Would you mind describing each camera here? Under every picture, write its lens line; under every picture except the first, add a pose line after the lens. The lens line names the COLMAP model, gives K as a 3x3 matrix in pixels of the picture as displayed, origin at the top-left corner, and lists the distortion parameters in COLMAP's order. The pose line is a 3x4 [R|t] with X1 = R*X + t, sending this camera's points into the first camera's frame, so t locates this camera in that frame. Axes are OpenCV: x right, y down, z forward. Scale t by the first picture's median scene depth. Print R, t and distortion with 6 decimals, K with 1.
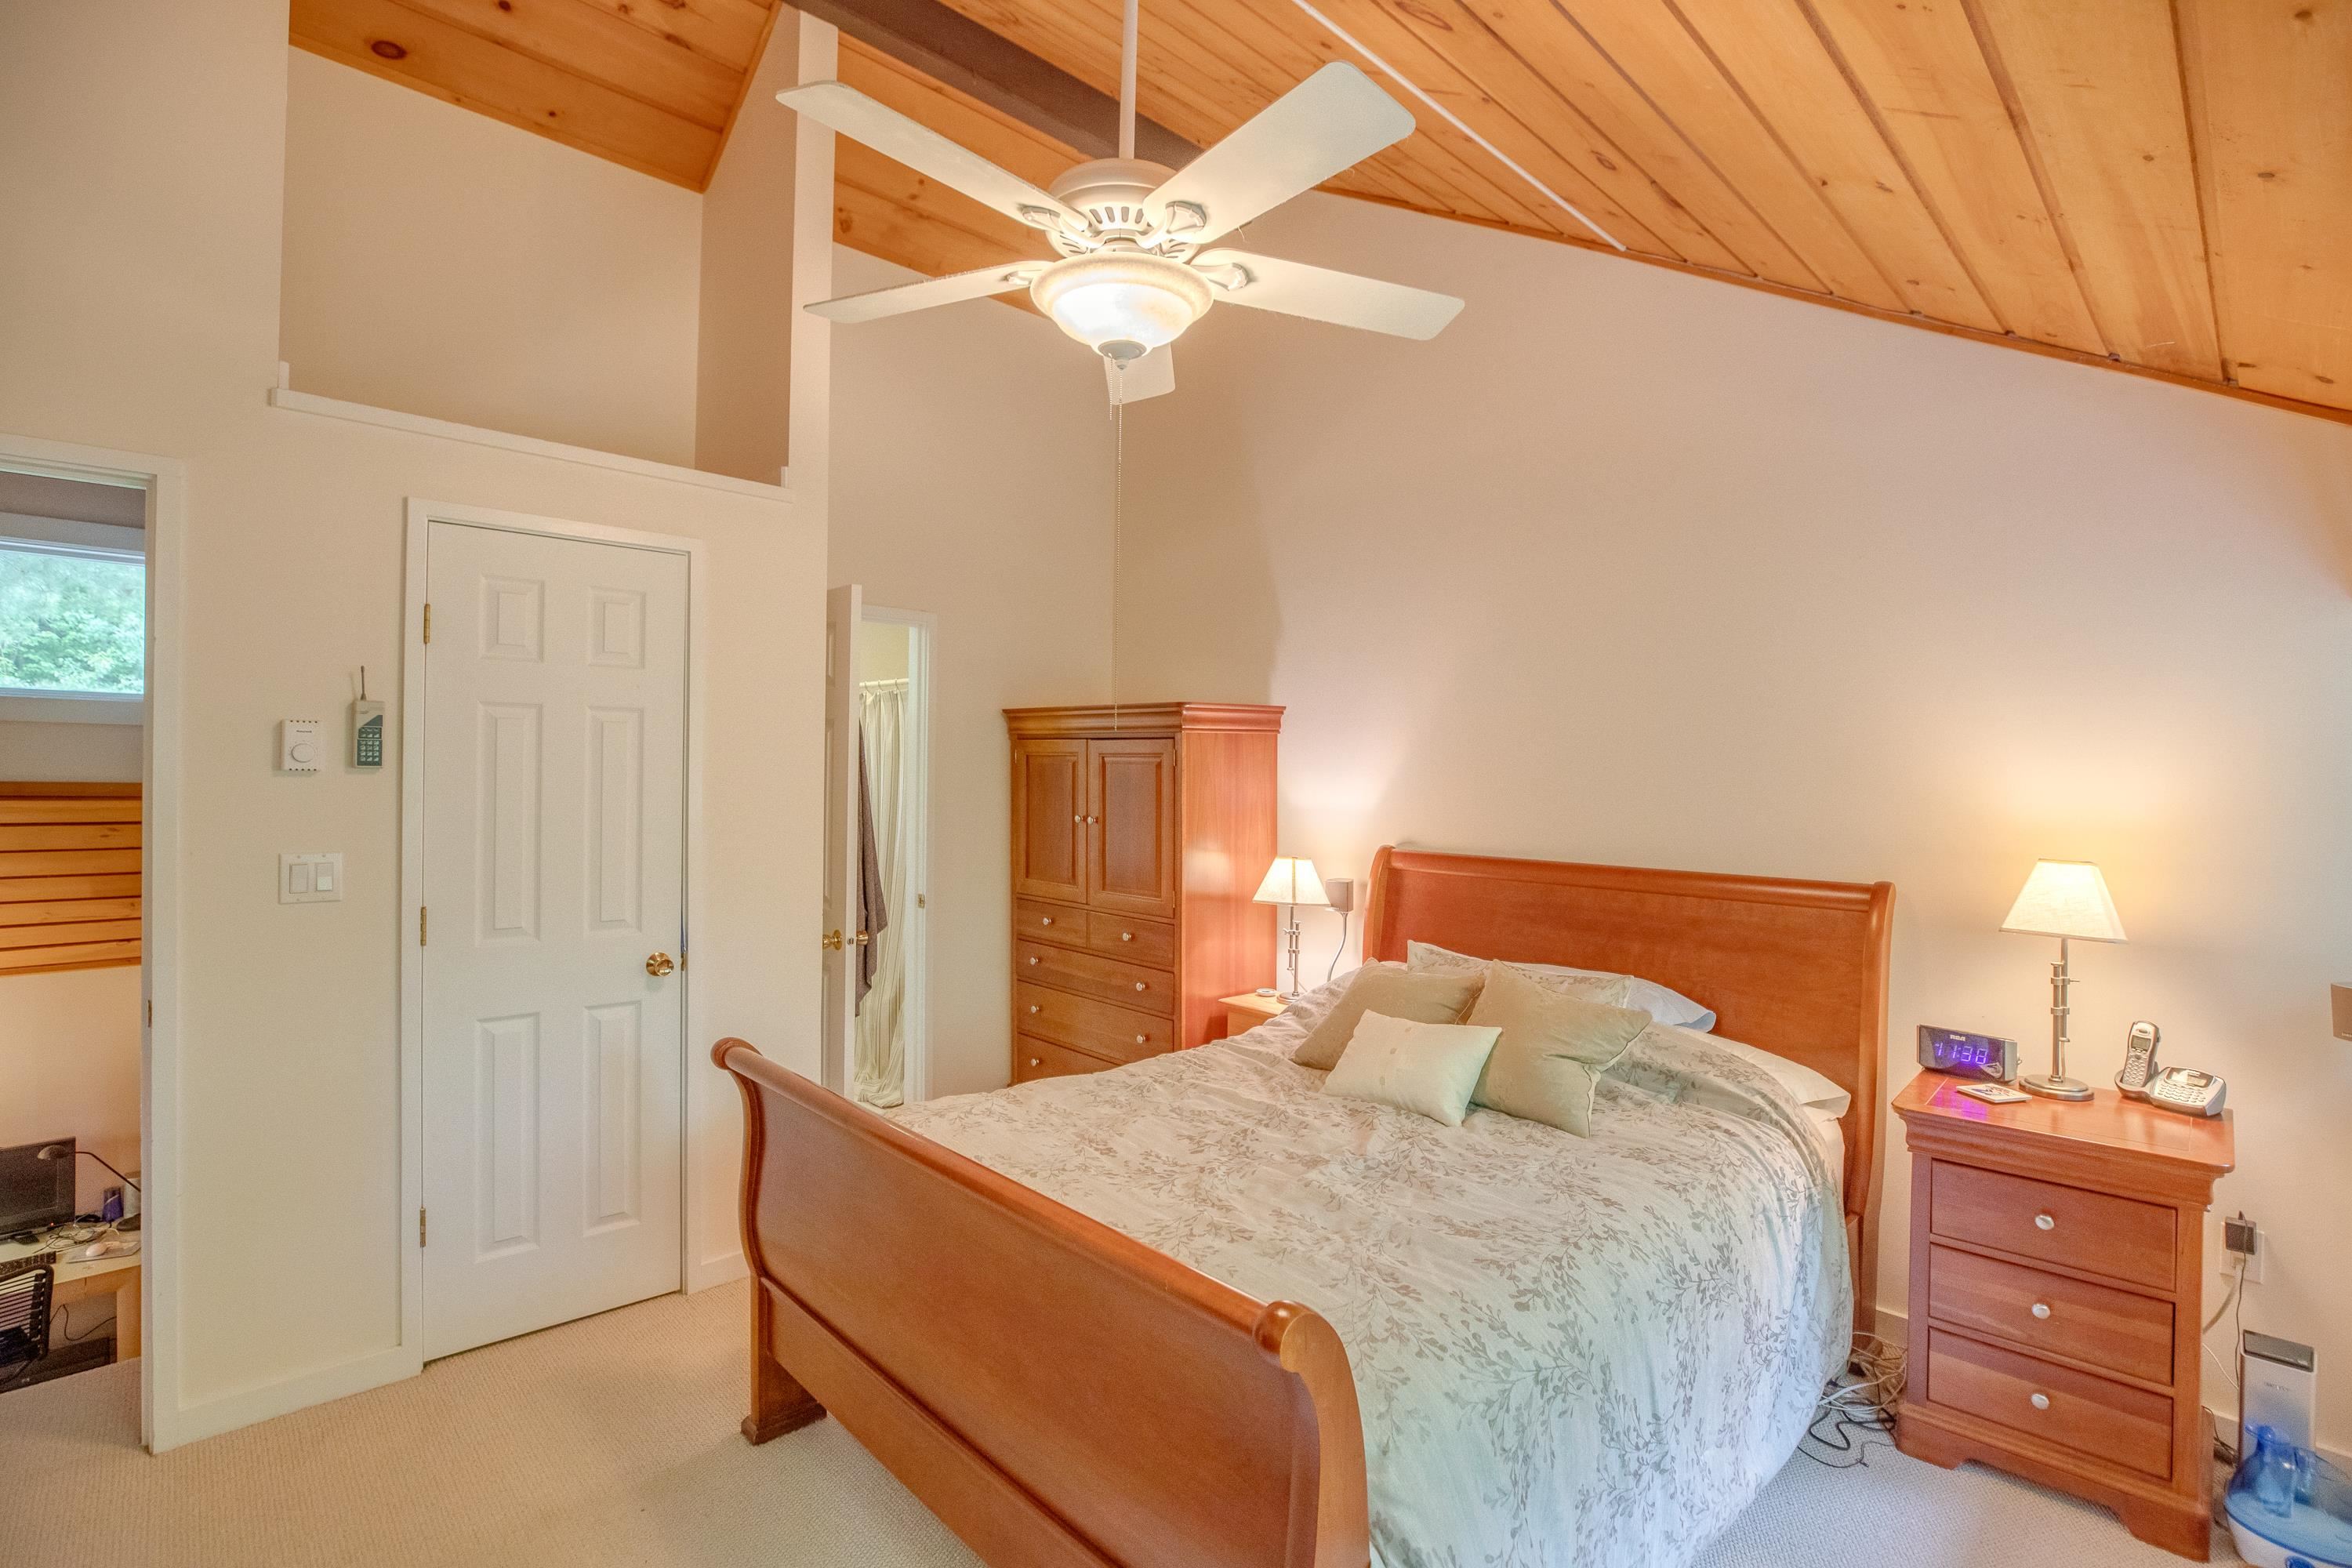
lens RADIAL K [[1099.8, 0, 1174.3], [0, 1099.8, 773.4], [0, 0, 1]] dist [-0.022368, 0.000621]
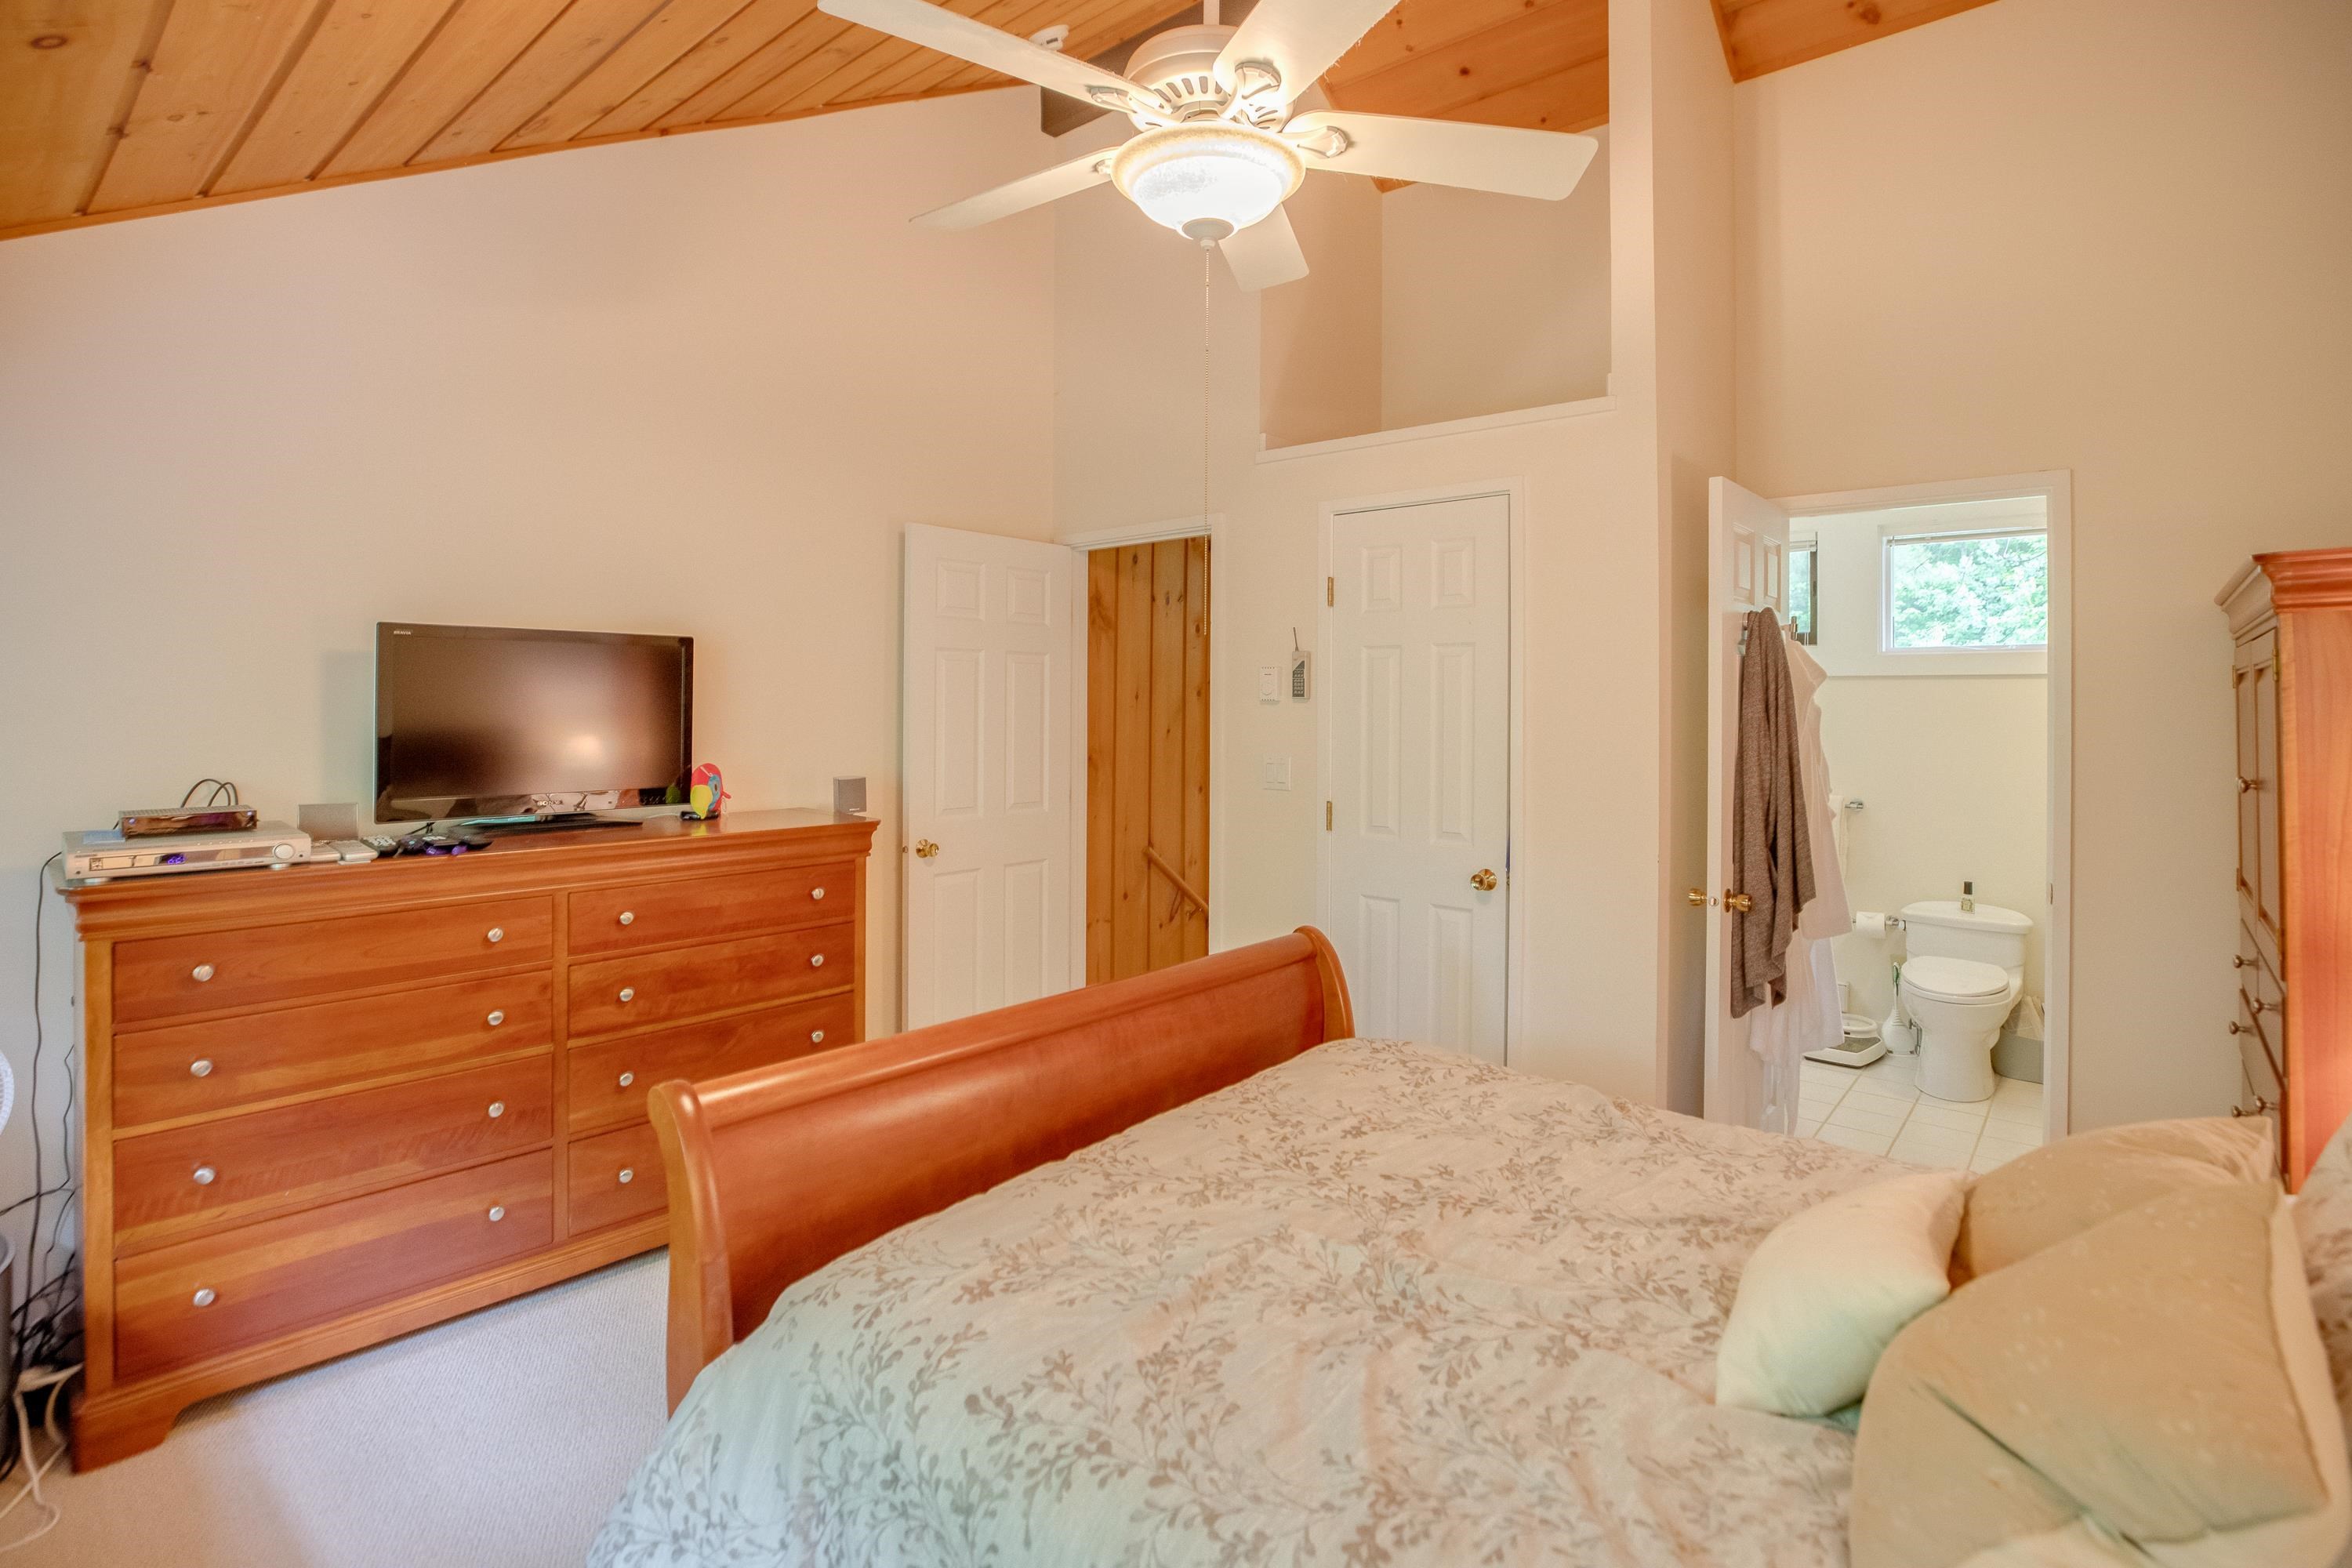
lens RADIAL K [[1099.8, 0, 1149.6], [0, 1099.8, 709.2], [0, 0, 1]] dist [-0.022368, 0.000621]
pose [[0.089349, -0.013567, -0.995908, 0.969518], [-0.010033, 0.999844, -0.014521, 0.045711], [0.995950, 0.011289, 0.089199, 0.978816]]
